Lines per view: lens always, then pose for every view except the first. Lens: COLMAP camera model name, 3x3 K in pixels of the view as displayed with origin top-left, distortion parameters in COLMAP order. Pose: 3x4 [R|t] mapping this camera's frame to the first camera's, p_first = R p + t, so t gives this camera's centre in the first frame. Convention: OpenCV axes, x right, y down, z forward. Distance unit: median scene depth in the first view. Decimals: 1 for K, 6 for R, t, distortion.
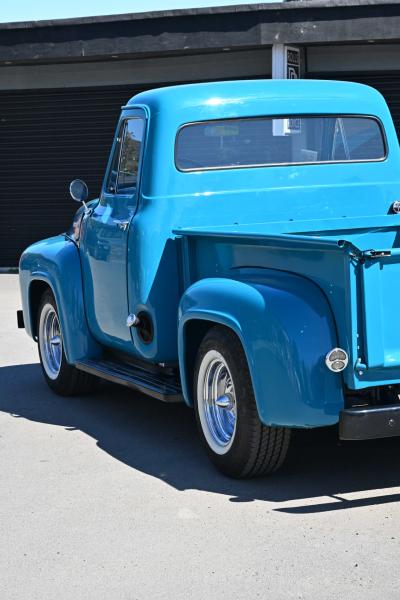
lens RADIAL K [[1650.0, 0, 200.2], [0, 1650.0, 300.2], [0, 0, 1]] dist [0.008537, 0.759712]
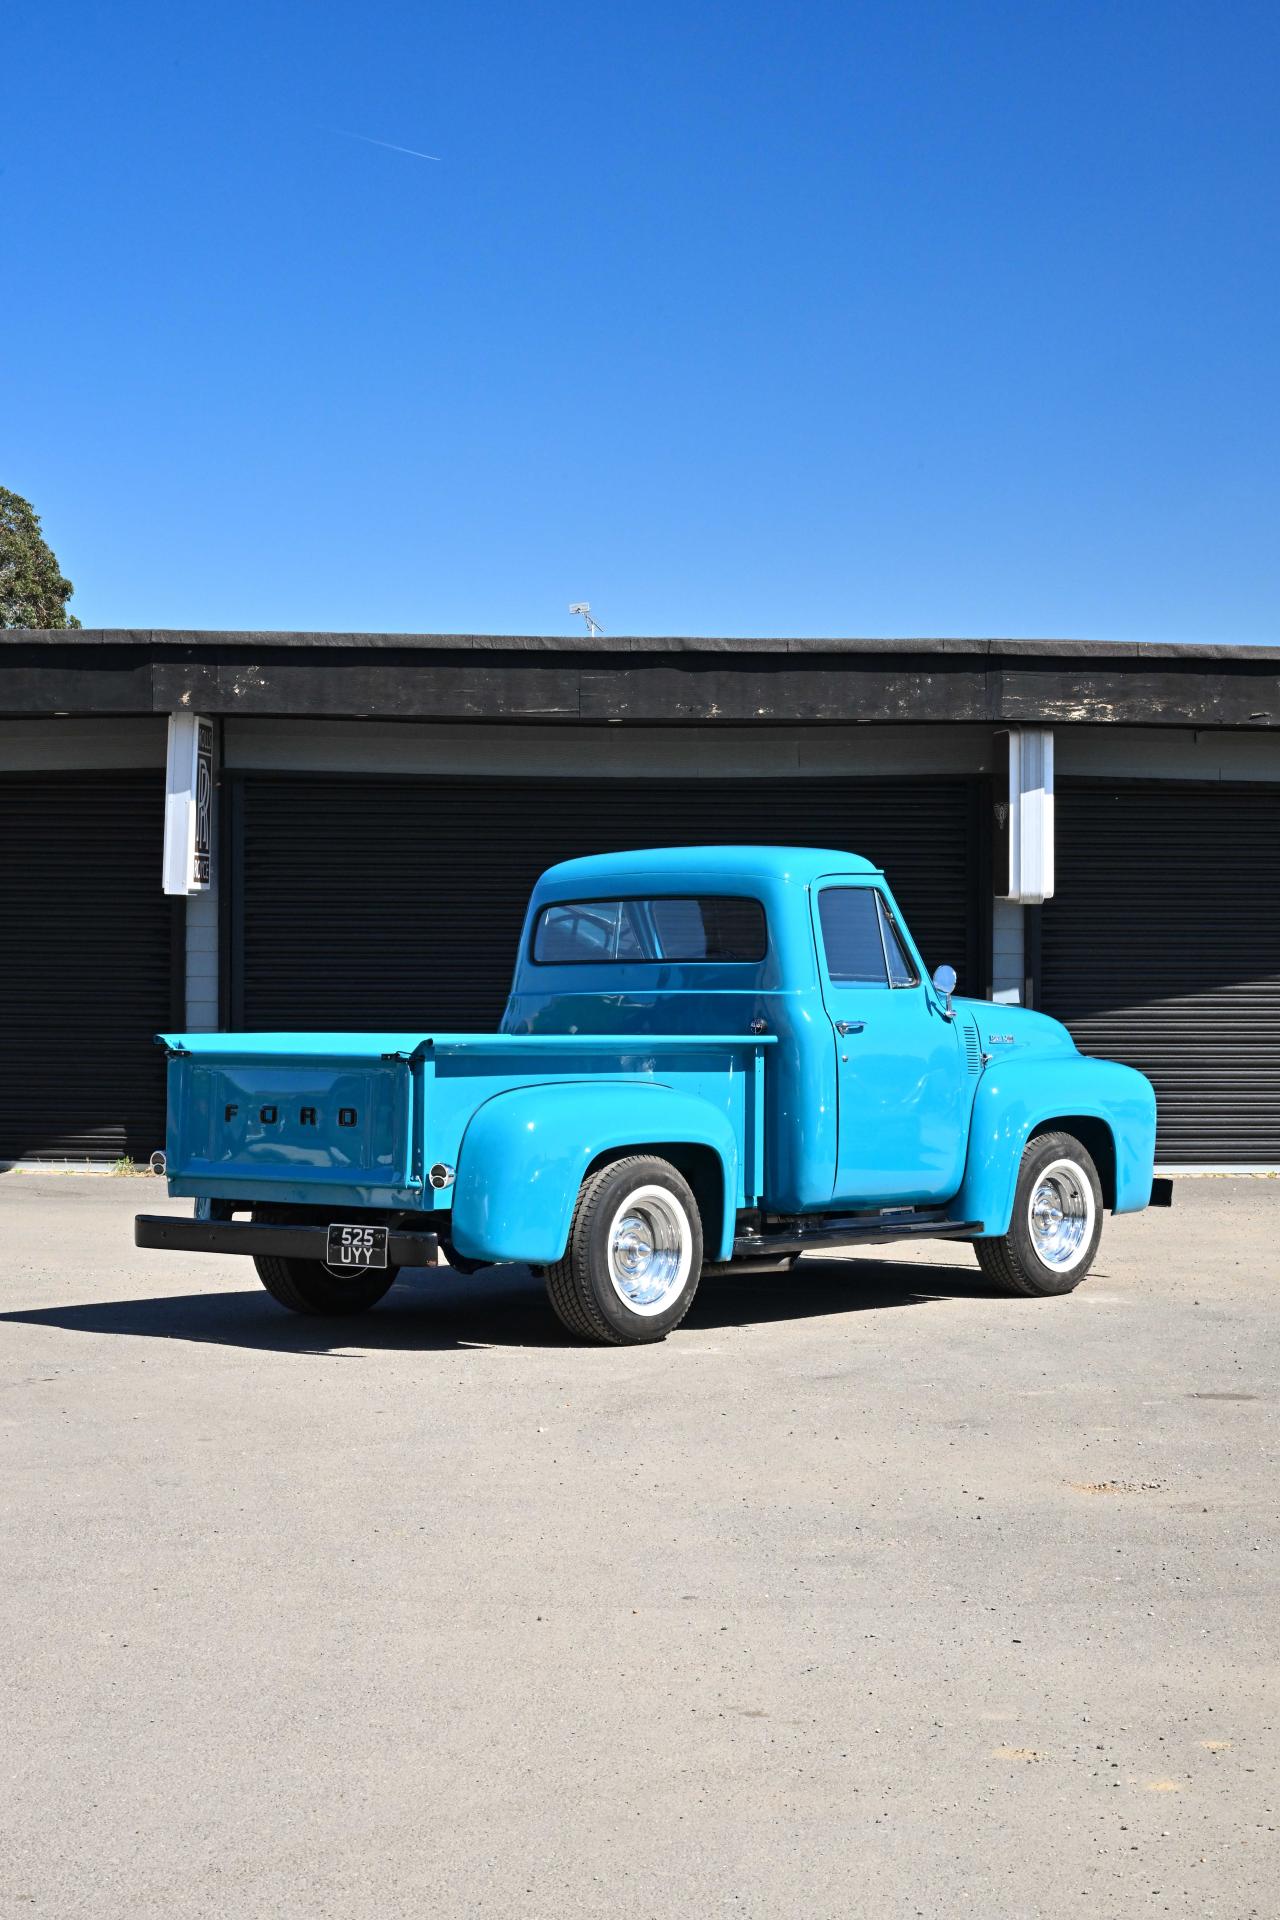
lens RADIAL K [[4749.4, 0, 683.6], [0, 4749.4, 957.1], [0, 0, 1]] dist [0.046591, 0.130472]
pose [[0.946017, 0.033323, 0.322399, -0.275130], [-0.007908, 0.996778, -0.079821, 0.032253], [-0.324020, 0.072962, 0.943233, -0.401966]]
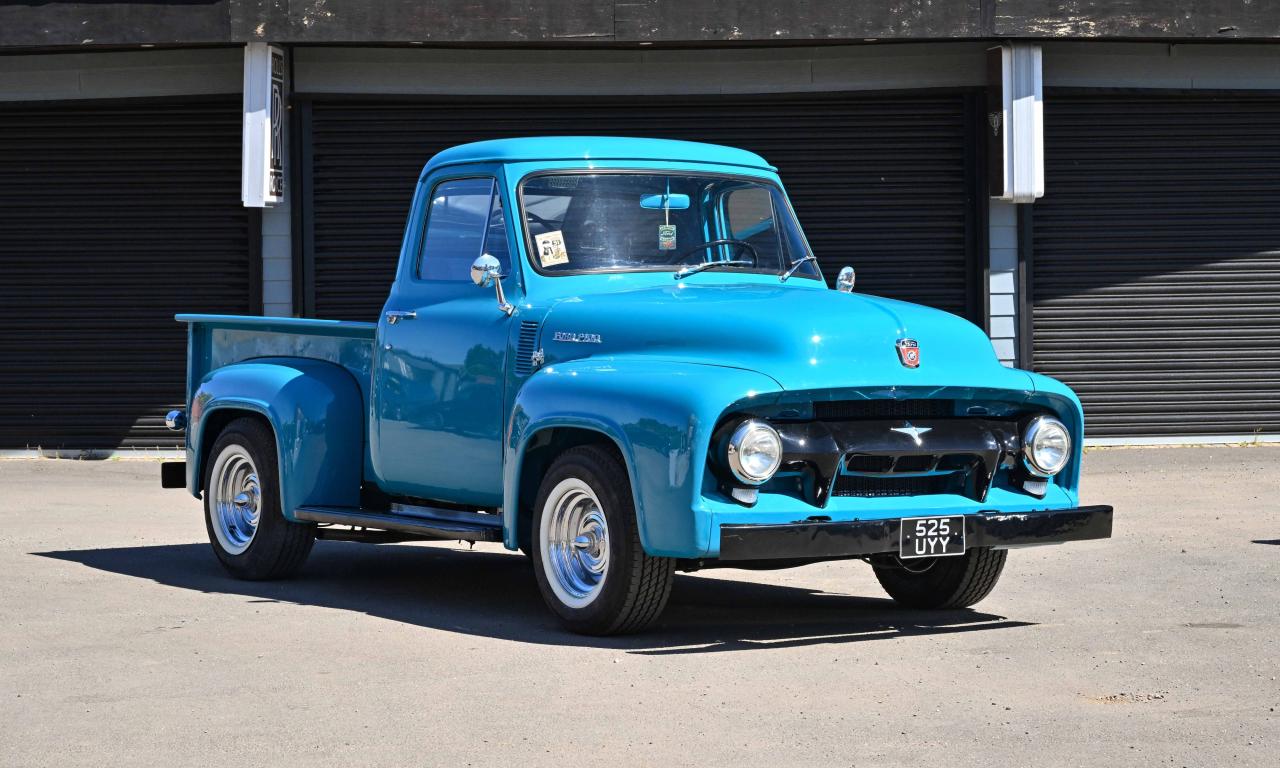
lens RADIAL K [[4492.3, 0, 636.7], [0, 4492.3, 383.5], [0, 0, 1]] dist [0.011378, 0.479012]
pose [[0.948178, 0.010523, 0.317566, -0.315328], [0.008139, 0.998319, -0.057382, 0.047093], [-0.317636, 0.056993, 0.946498, -0.465485]]
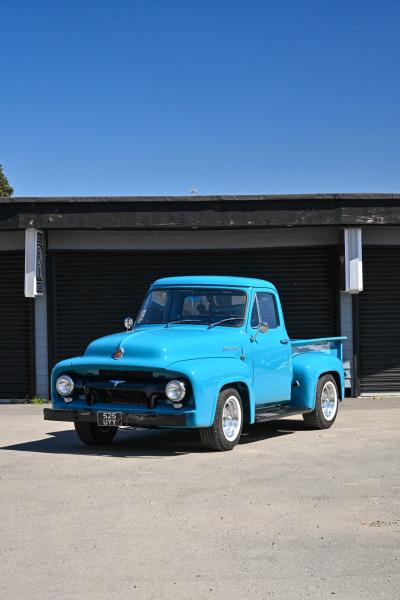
lens RADIAL K [[1650.0, 0, 200.2], [0, 1650.0, 300.2], [0, 0, 1]] dist [0.008537, 0.759712]
pose [[0.956599, 0.016299, 0.290950, -0.209859], [0.011276, 0.995617, -0.092846, 0.026247], [-0.291188, 0.092097, 0.952223, -0.292298]]
